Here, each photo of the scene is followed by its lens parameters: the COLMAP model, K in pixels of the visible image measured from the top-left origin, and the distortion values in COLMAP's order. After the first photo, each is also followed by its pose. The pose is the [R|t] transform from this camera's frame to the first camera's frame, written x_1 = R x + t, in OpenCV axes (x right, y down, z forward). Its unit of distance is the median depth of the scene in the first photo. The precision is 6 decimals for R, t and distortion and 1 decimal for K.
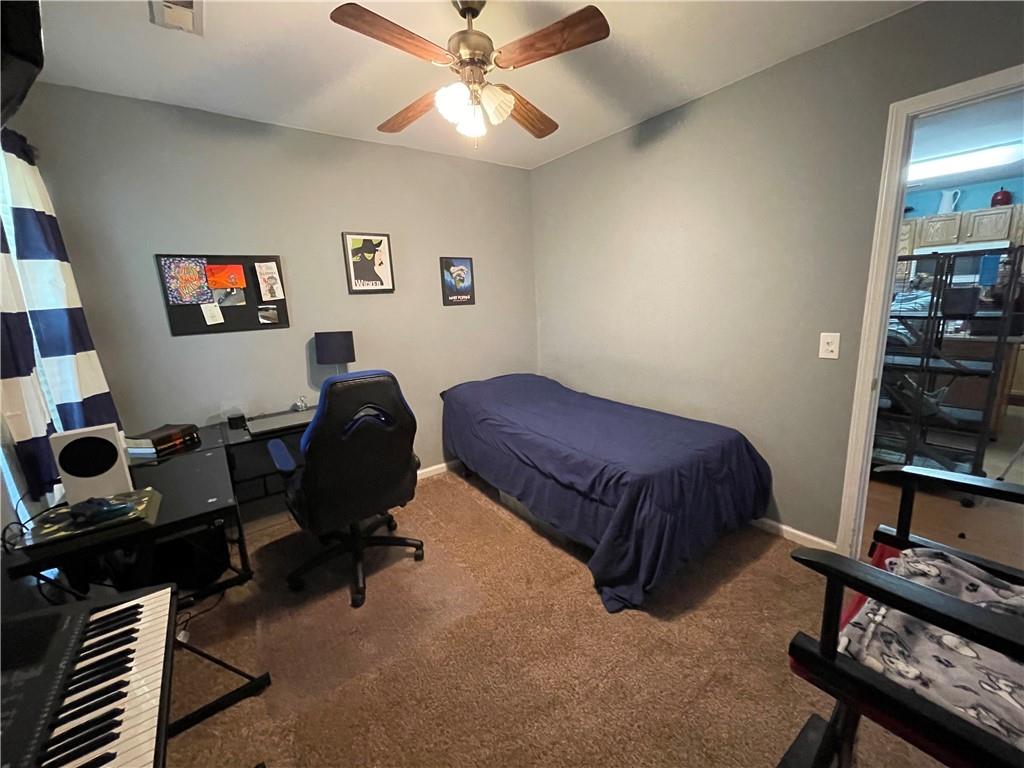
lens RADIAL K [[413.3, 0, 510.9], [0, 413.3, 382.1], [0, 0, 1]] dist [0.002576, -0.000066]
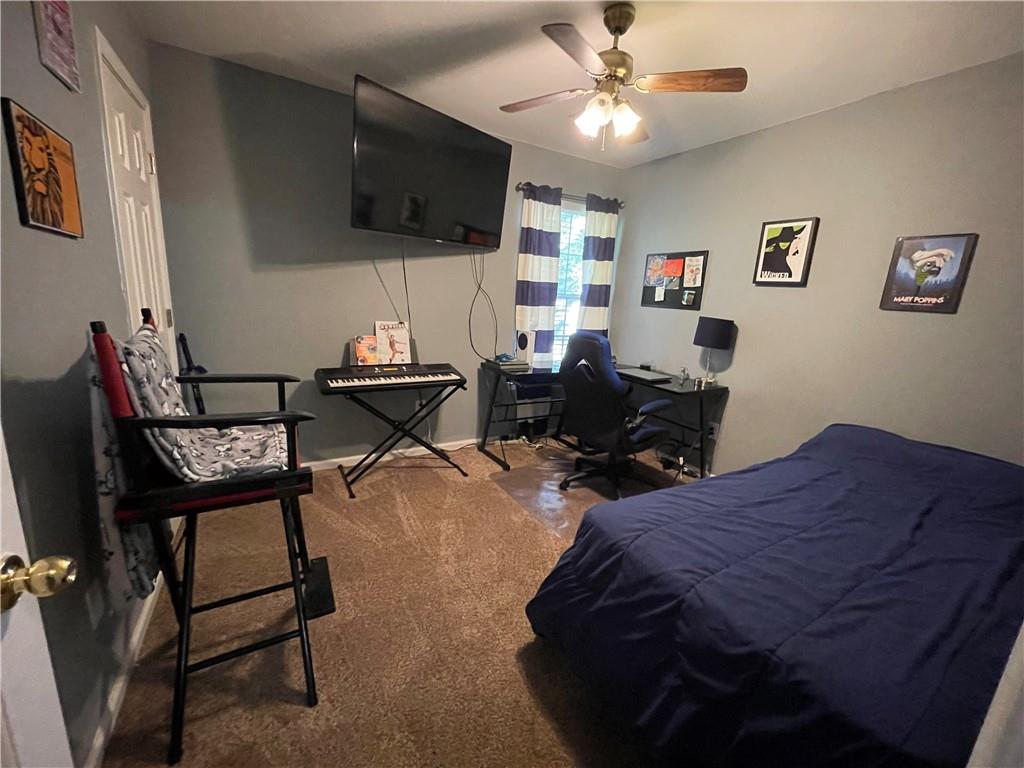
lens RADIAL K [[413.3, 0, 510.2], [0, 413.3, 382.8], [0, 0, 1]] dist [0.002576, -0.000066]
pose [[-0.101638, 0.256700, -0.961132, 0.686638], [-0.252627, 0.927805, 0.274514, -0.120624], [0.962211, 0.270709, -0.029451, 0.529944]]
